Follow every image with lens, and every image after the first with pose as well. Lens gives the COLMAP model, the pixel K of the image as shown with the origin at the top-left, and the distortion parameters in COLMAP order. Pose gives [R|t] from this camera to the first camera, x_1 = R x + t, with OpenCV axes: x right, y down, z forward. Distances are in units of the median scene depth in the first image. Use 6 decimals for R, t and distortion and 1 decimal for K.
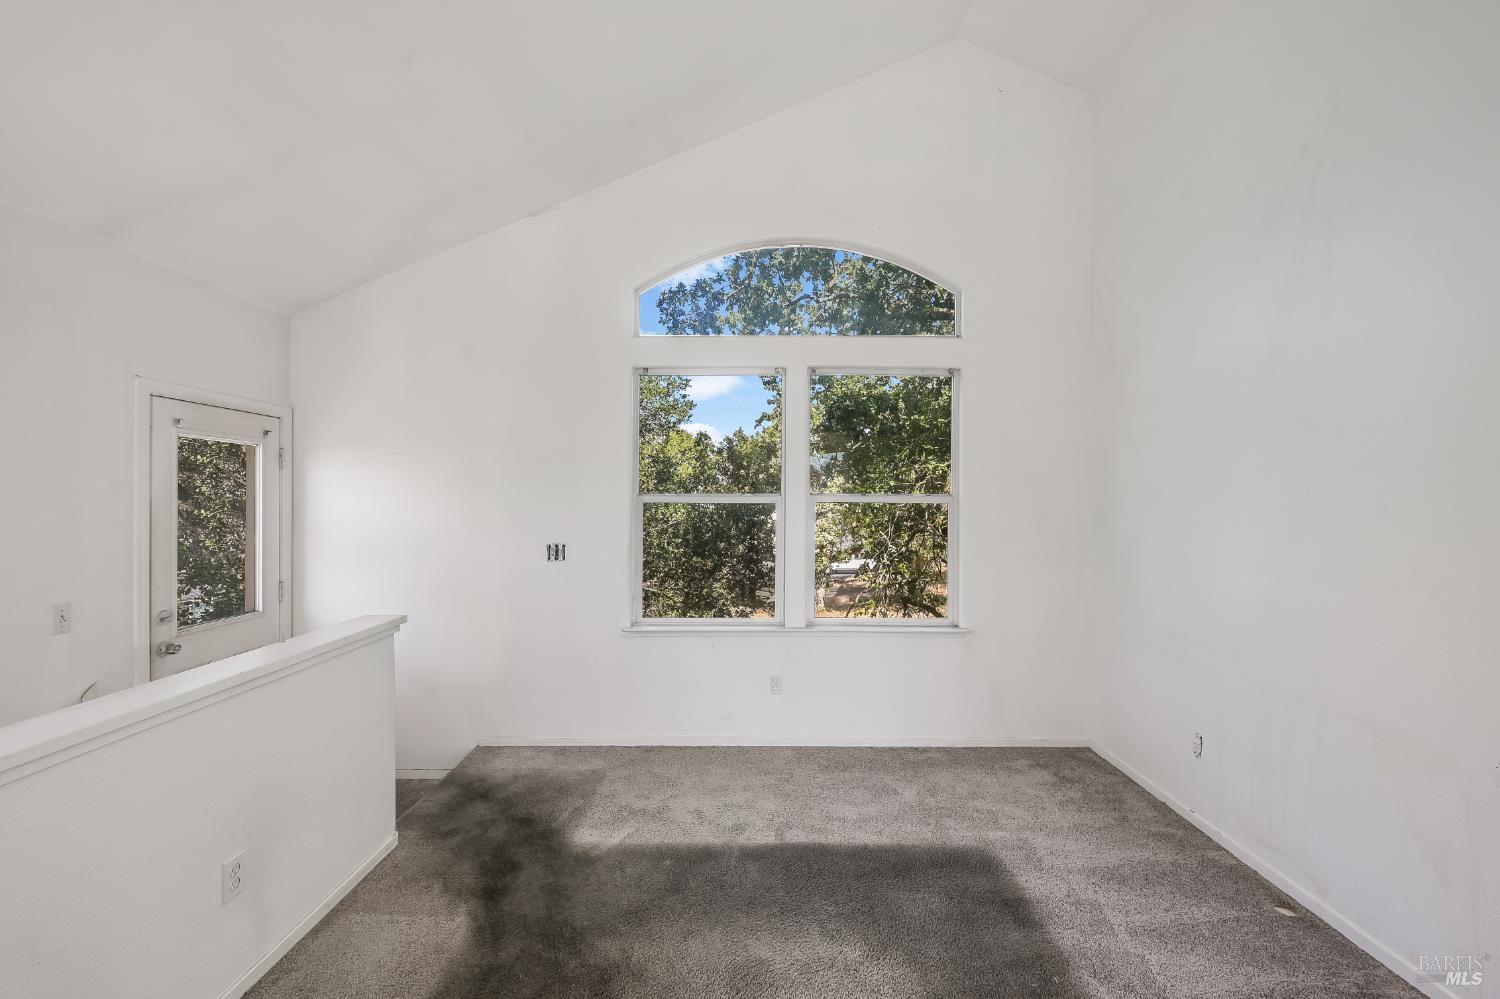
lens RADIAL K [[626.9, 0, 754.3], [0, 626.9, 496.4], [0, 0, 1]] dist [-0.002367, -0.000198]
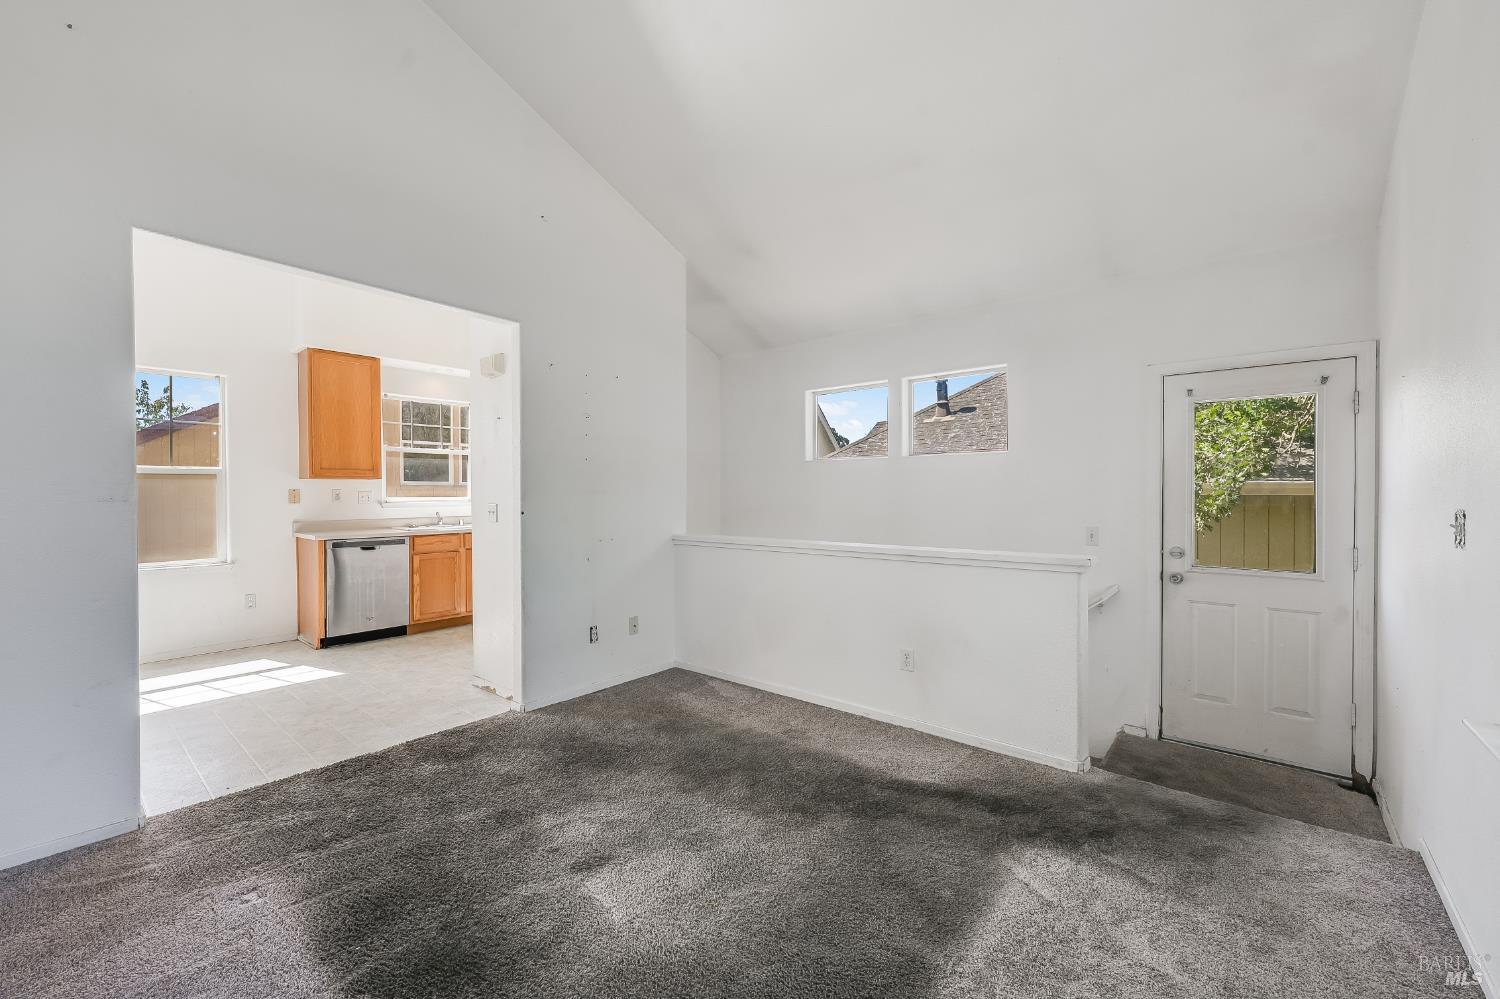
lens RADIAL K [[599.4, 0, 751.4], [0, 599.4, 499.2], [0, 0, 1]] dist [0.002382, 0.000166]
pose [[-0.651739, 0.008730, -0.758393, 0.513420], [0.006100, 0.999962, 0.006269, 0.075369], [0.758419, -0.000541, -0.651768, 1.146428]]
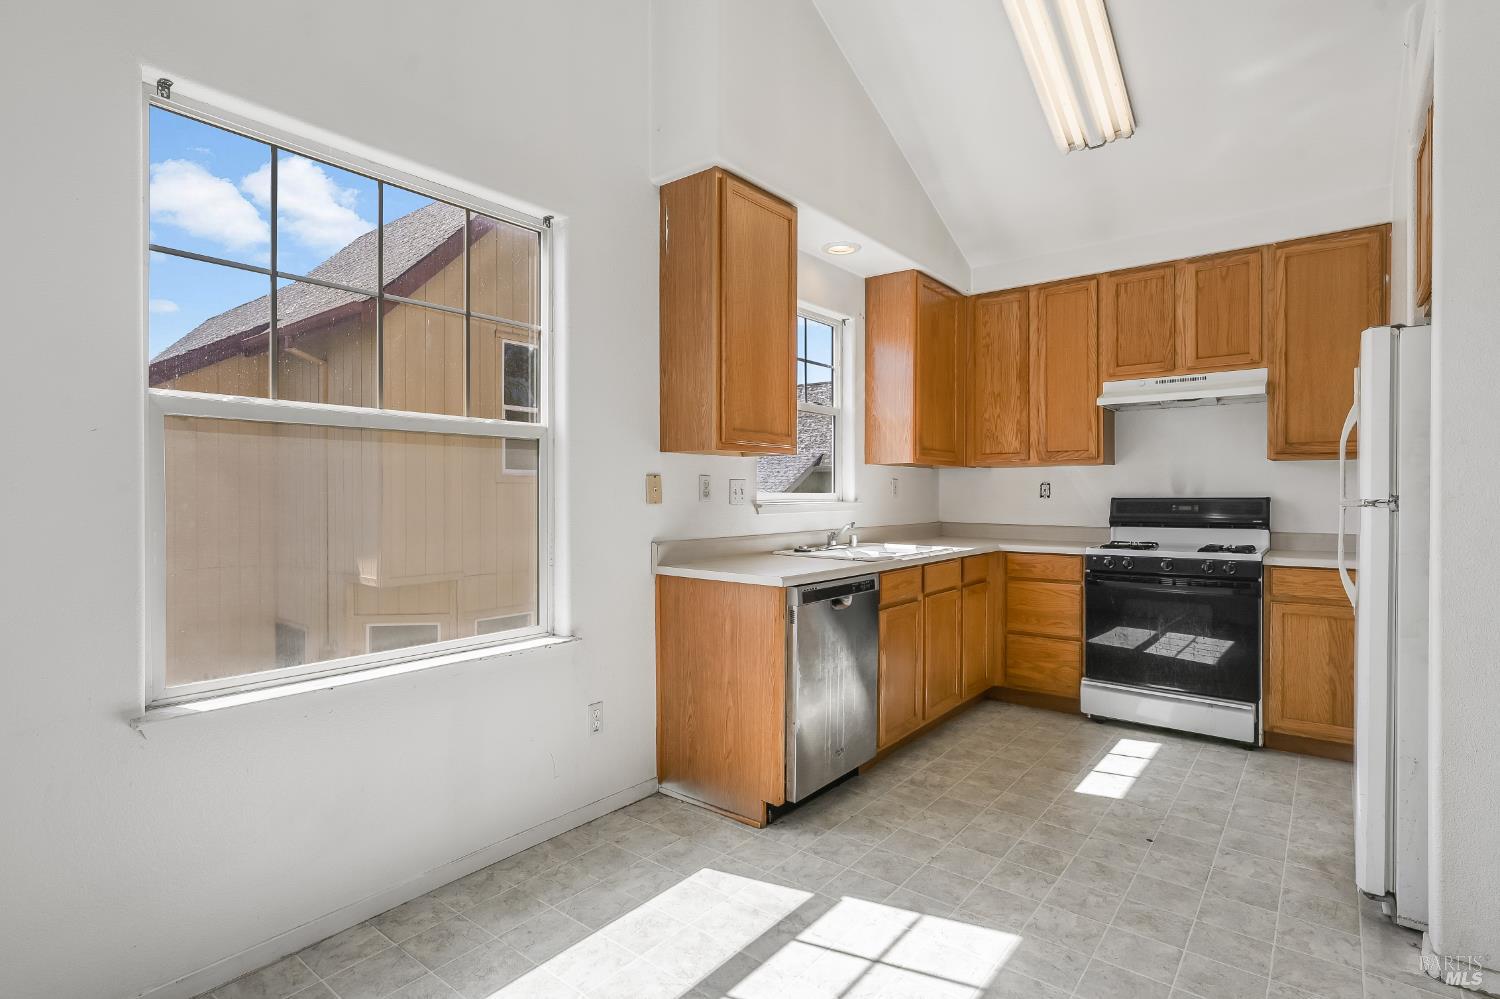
lens RADIAL K [[732.7, 0, 738.5], [0, 732.7, 500.6], [0, 0, 1]] dist [-0.006642, 0.001124]
pose [[-0.630095, 0.007044, -0.776486, 0.778075], [0.001143, 0.999966, 0.008144, 0.078397], [0.776517, 0.004244, -0.630082, -0.362679]]
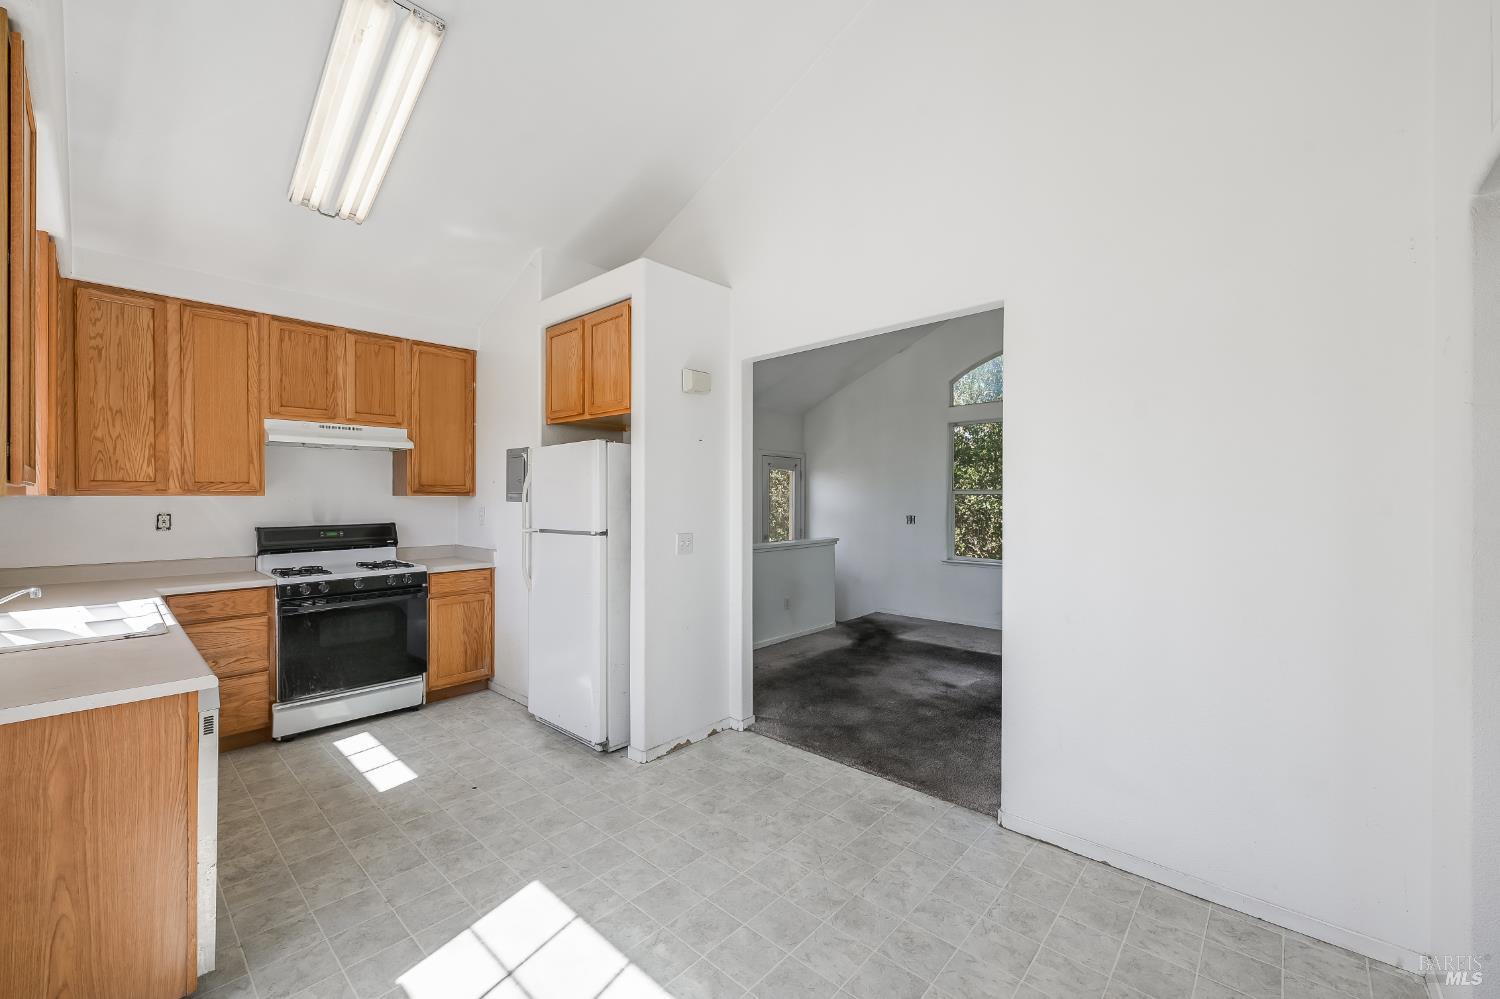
lens RADIAL K [[599.4, 0, 746.5], [0, 599.4, 503.4], [0, 0, 1]] dist [0.002382, 0.000166]
pose [[0.733741, 0.006103, -0.679402, 0.772438], [0.002583, 0.999927, 0.011772, 0.017932], [0.679424, -0.010392, 0.733672, -0.977368]]
